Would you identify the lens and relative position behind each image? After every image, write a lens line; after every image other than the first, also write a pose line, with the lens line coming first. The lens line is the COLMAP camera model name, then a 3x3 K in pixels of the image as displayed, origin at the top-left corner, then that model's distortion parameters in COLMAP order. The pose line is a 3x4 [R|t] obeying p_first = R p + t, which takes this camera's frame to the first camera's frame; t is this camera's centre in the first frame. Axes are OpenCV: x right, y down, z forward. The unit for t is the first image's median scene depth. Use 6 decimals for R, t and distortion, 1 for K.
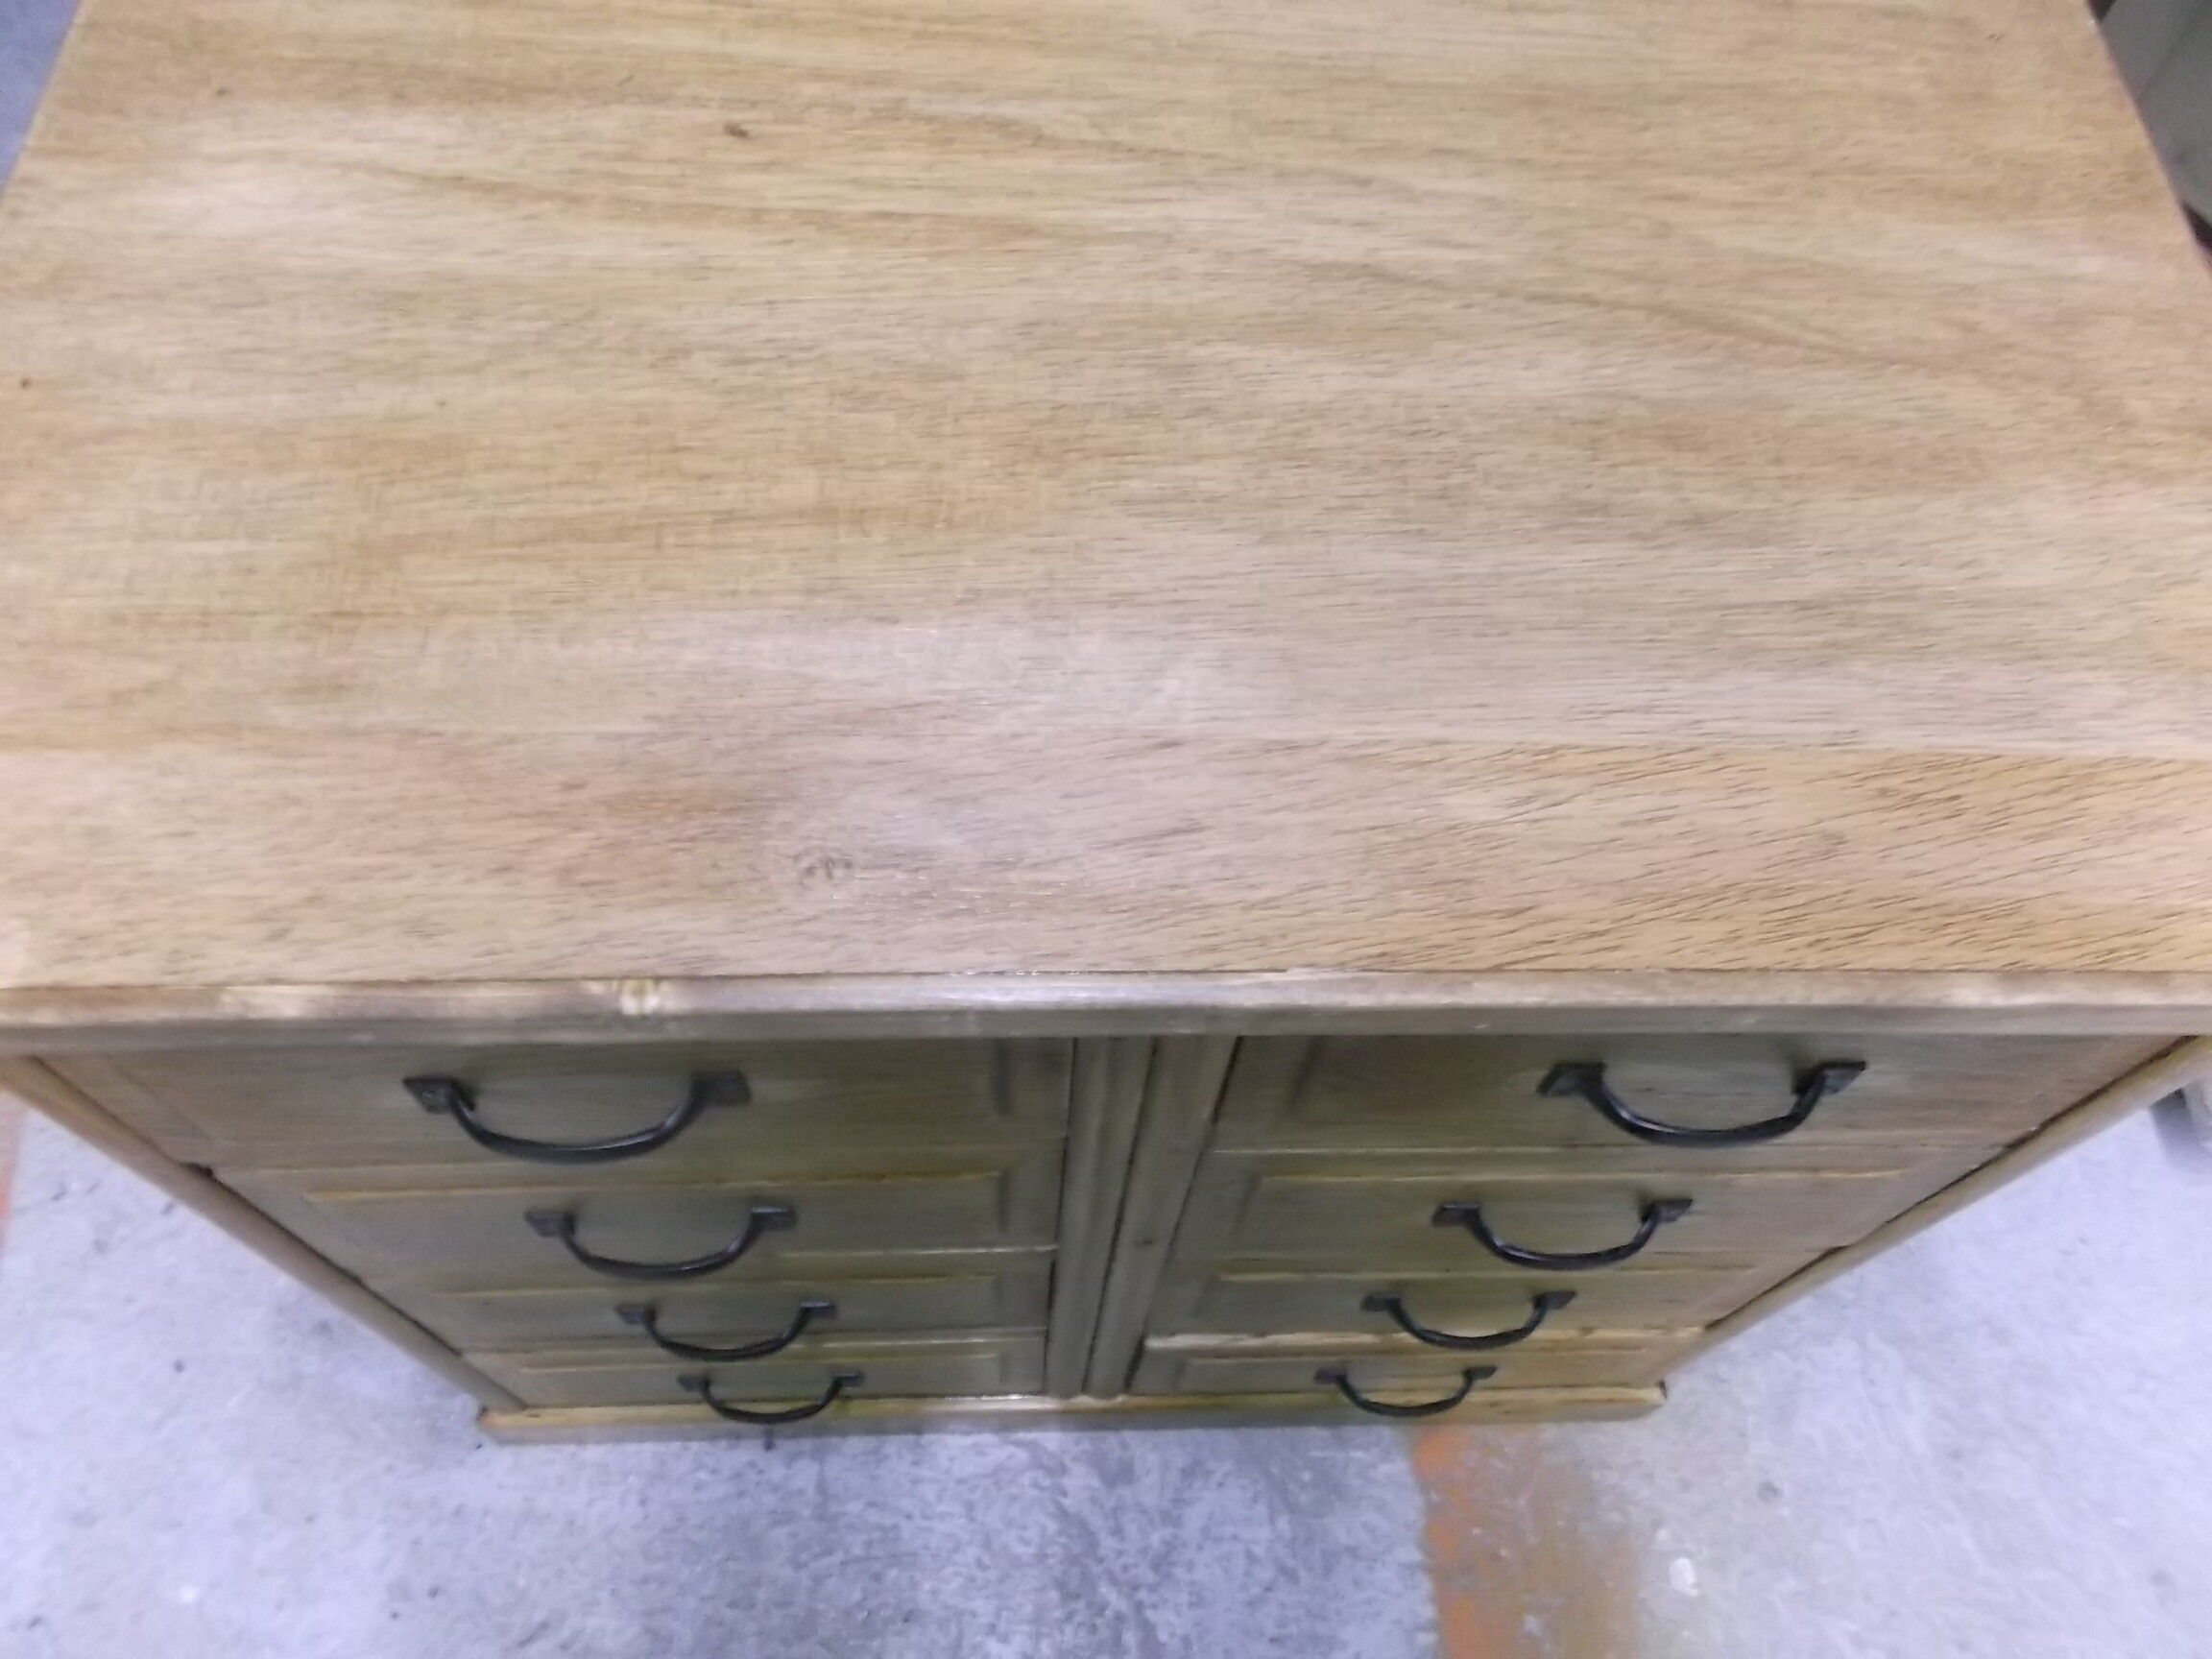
lens RADIAL K [[1698.9, 0, 1124.2], [0, 1698.9, 835.6], [0, 0, 1]] dist [-0.017568, 0.002376]
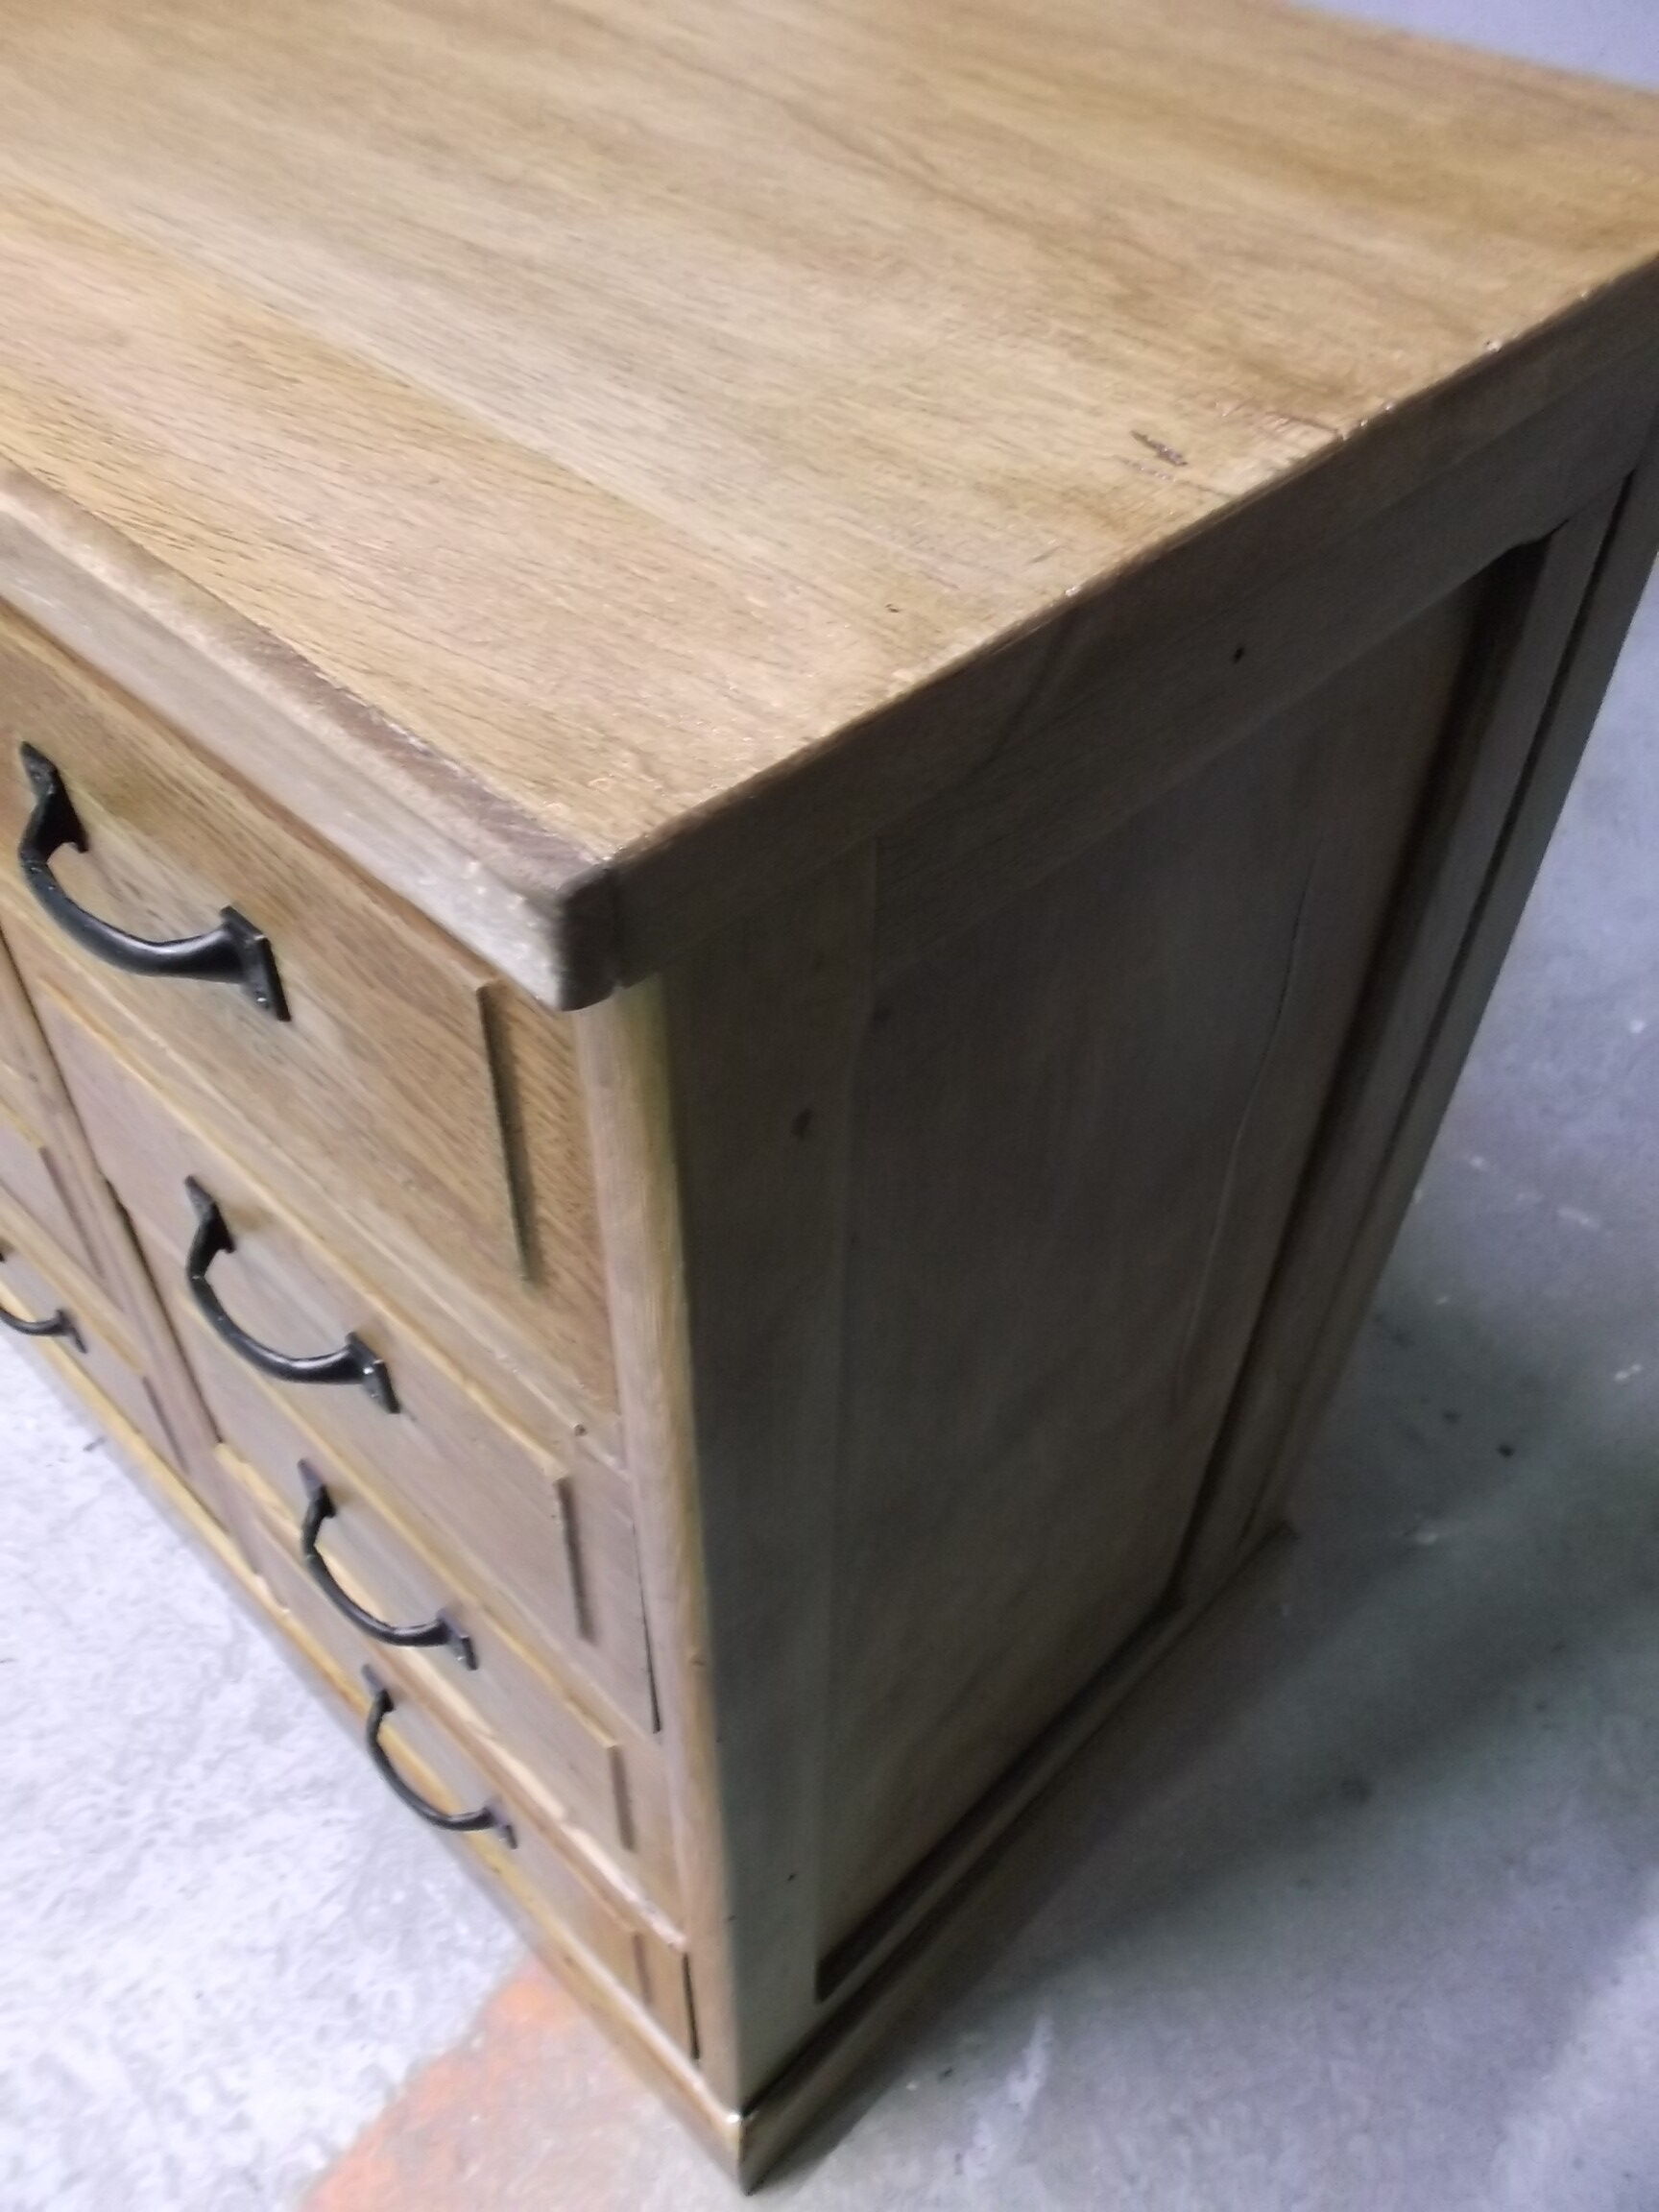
lens RADIAL K [[1698.9, 0, 816.3], [0, 1698.9, 1114.0], [0, 0, 1]] dist [-0.017568, 0.002376]
pose [[0.699059, 0.484948, -0.525492, 0.495602], [-0.619025, 0.778288, -0.105246, 0.063401], [0.357945, 0.398865, 0.844264, 0.278307]]
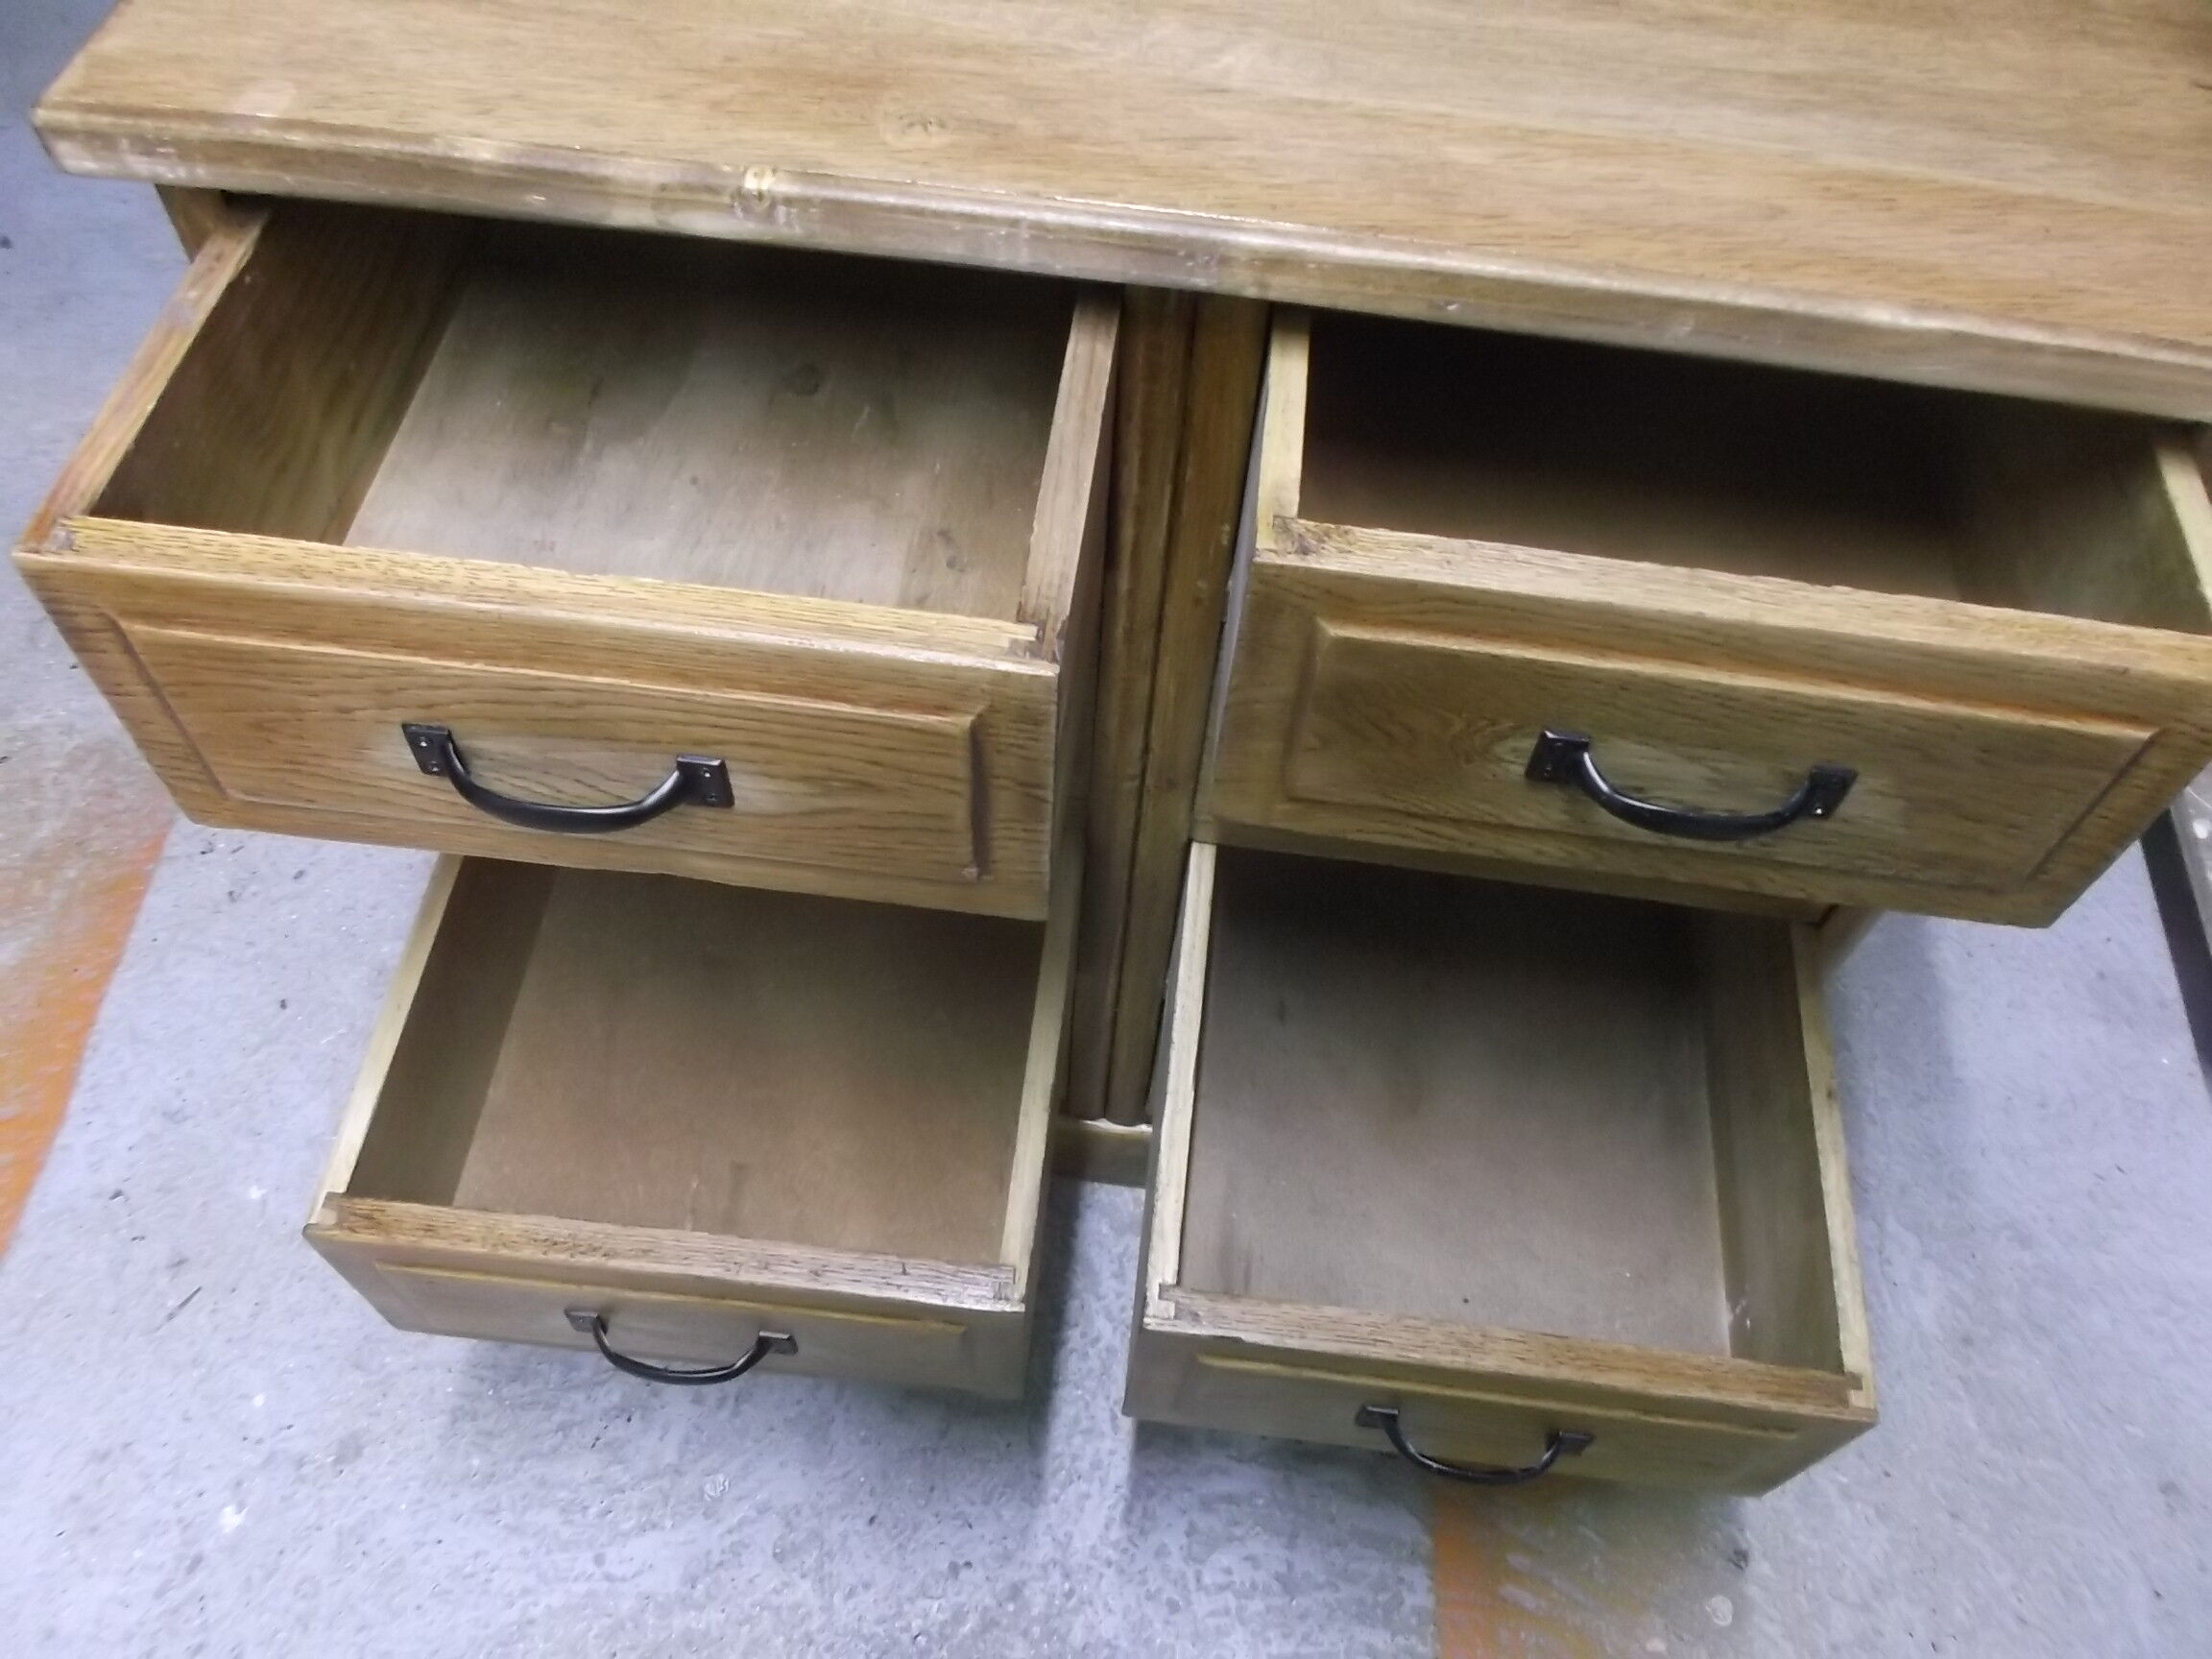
lens RADIAL K [[1698.9, 0, 1127.0], [0, 1698.9, 835.3], [0, 0, 1]] dist [-0.017568, 0.002376]
pose [[0.989968, 0.116832, -0.079459, 0.051819], [-0.125180, 0.986043, -0.109769, 0.263958], [0.065525, 0.118615, 0.990776, -0.055808]]
